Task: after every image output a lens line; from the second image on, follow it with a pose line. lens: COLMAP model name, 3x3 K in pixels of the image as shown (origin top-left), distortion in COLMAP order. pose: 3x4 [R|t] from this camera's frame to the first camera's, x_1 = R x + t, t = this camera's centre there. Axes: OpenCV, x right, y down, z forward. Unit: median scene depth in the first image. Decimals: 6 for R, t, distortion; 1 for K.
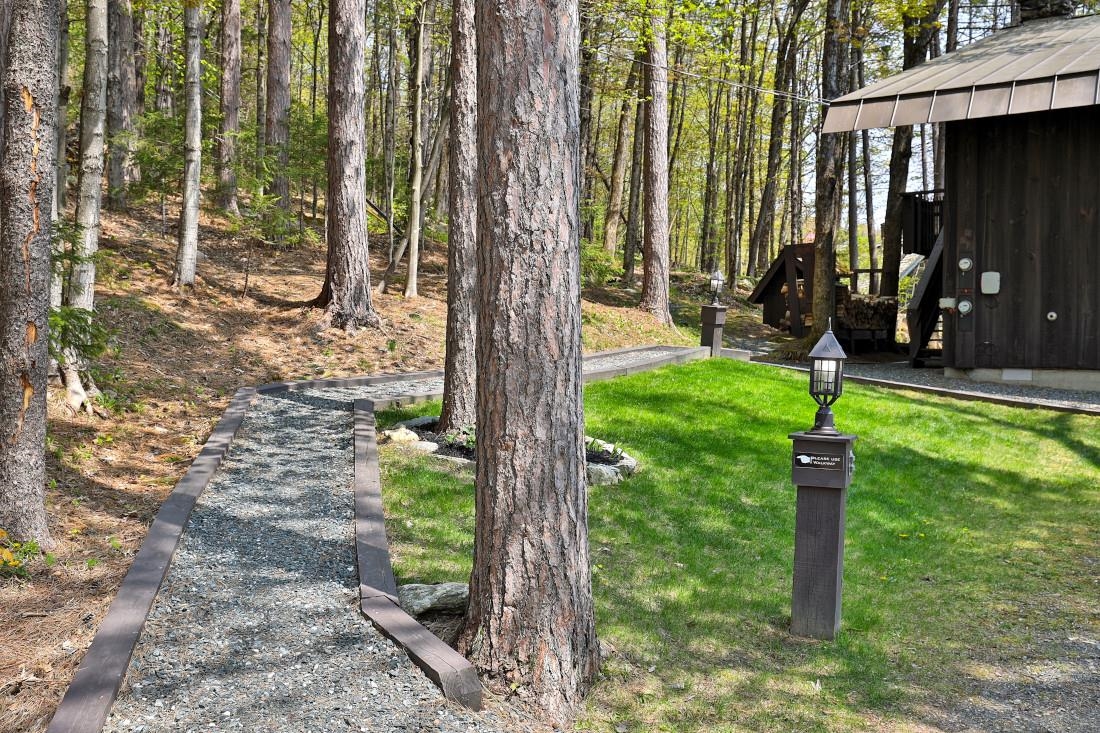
lens RADIAL K [[1117.6, 0, 549.8], [0, 1117.6, 365.0], [0, 0, 1]] dist [0.016463, 0.000000]
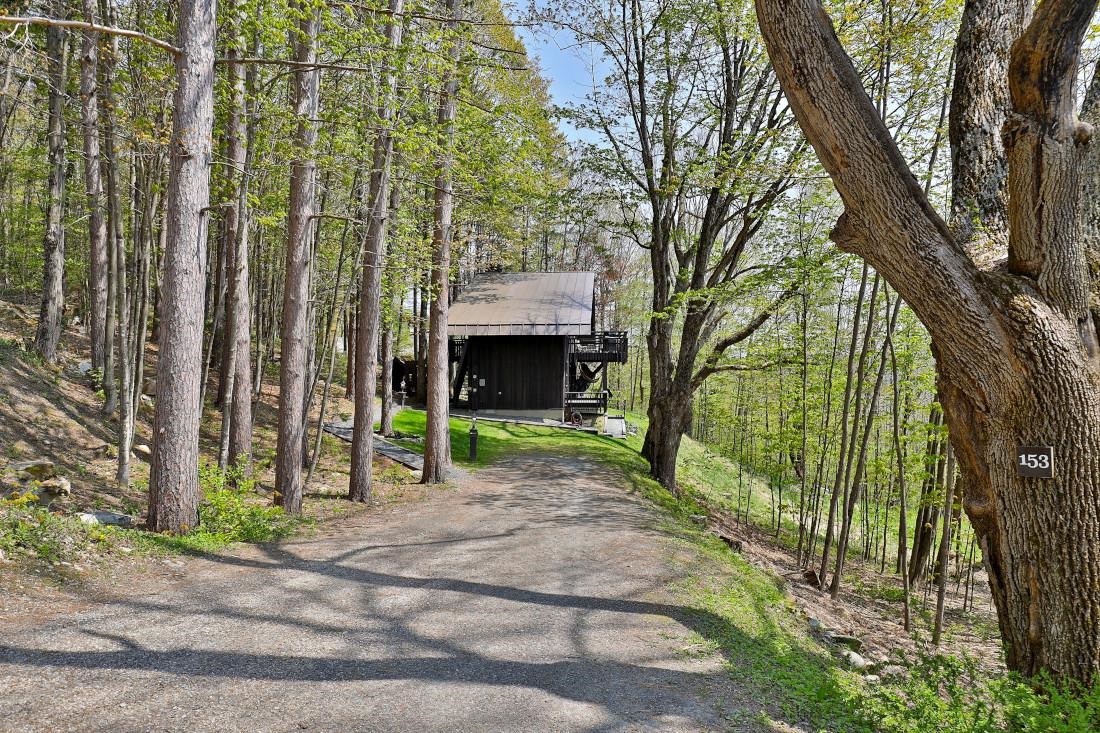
lens RADIAL K [[765.5, 0, 550.2], [0, 765.5, 372.0], [0, 0, 1]] dist [0.000355, 0.000004]
pose [[0.876328, -0.004050, 0.481698, -0.920898], [0.016007, 0.999657, -0.020714, -0.102314], [-0.481449, 0.025863, 0.876092, -1.902483]]
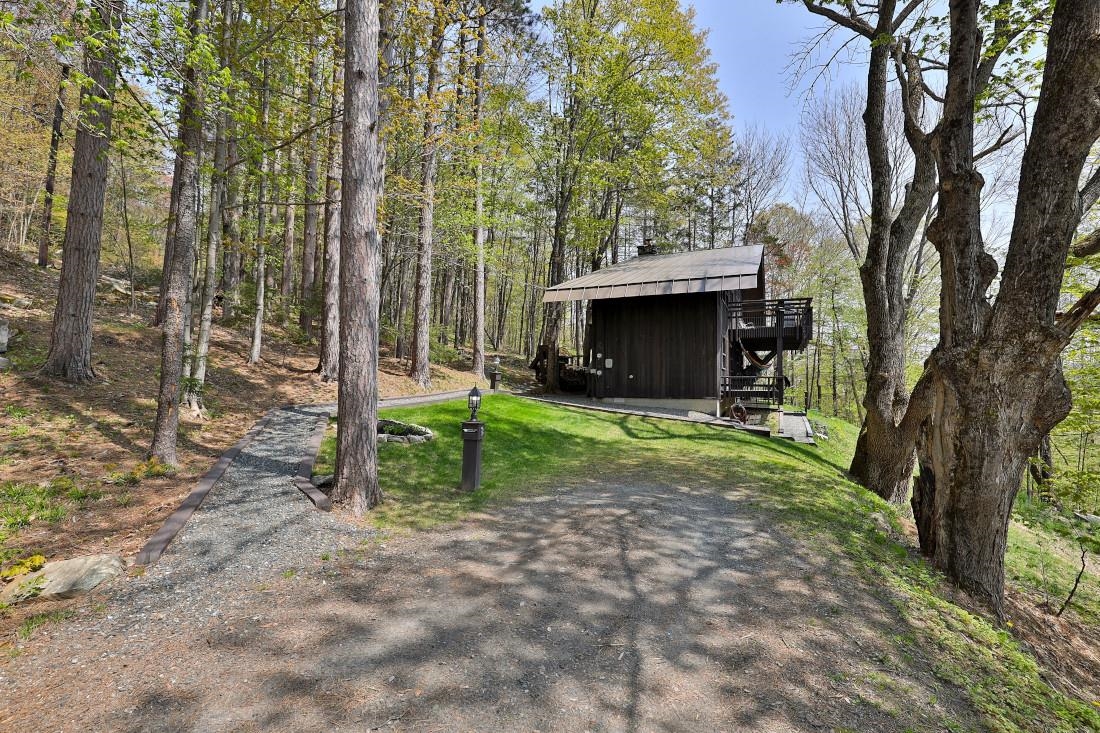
lens RADIAL K [[526.9, 0, 560.0], [0, 526.9, 362.6], [0, 0, 1]] dist [0.004176, 0.000725]
pose [[0.982608, 0.007981, 0.185519, 0.125715], [0.003667, 0.998047, -0.062355, -0.003628], [-0.185654, 0.061951, 0.980660, -0.245254]]
